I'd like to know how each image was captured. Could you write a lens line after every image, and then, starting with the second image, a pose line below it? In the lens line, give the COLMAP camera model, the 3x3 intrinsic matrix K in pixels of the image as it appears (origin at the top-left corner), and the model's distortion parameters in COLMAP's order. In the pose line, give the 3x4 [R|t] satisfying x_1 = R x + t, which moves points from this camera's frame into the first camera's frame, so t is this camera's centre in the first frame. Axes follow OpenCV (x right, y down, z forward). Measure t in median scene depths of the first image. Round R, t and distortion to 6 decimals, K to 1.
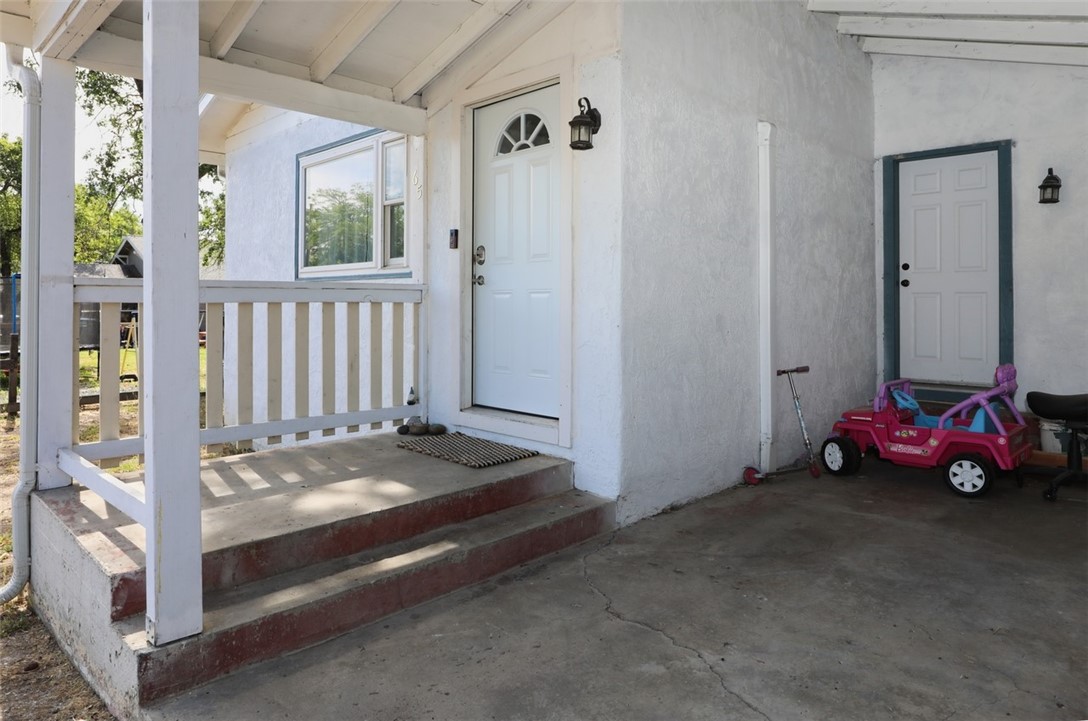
lens RADIAL K [[694.1, 0, 541.1], [0, 694.1, 312.2], [0, 0, 1]] dist [0.002315, 0.003302]
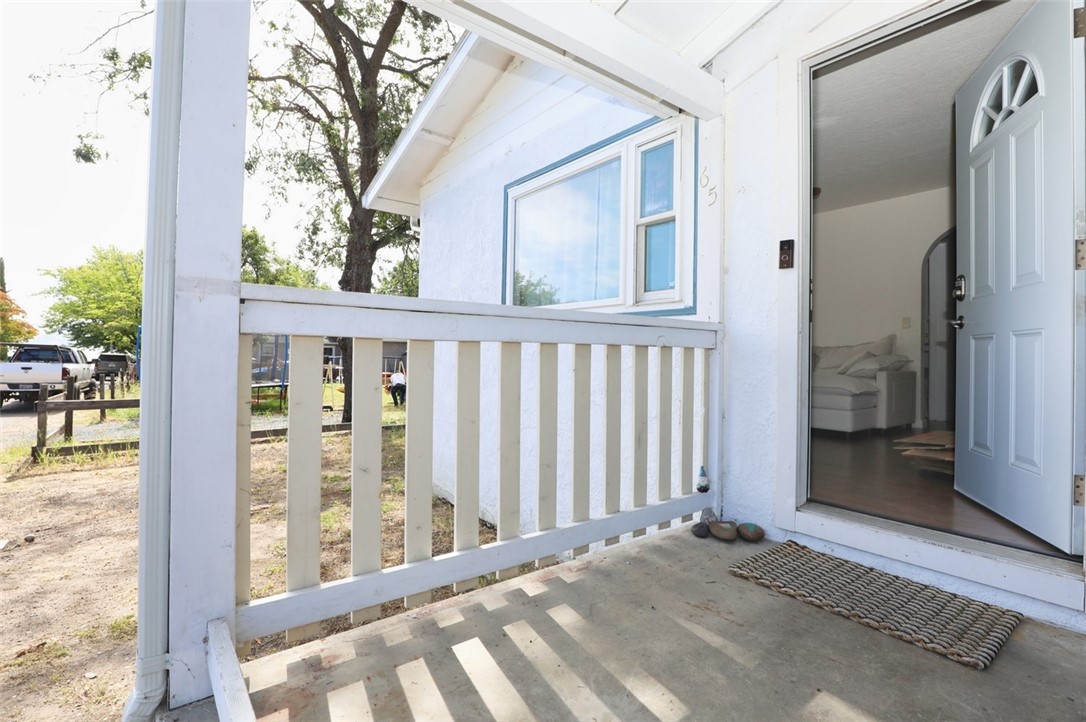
lens RADIAL K [[508.4, 0, 543.0], [0, 508.4, 361.0], [0, 0, 1]] dist [-0.001278, -0.000309]
pose [[0.991200, 0.015317, -0.131487, -0.280989], [-0.015194, 0.999883, 0.001936, 0.001110], [0.131501, 0.000079, 0.991316, 0.459220]]
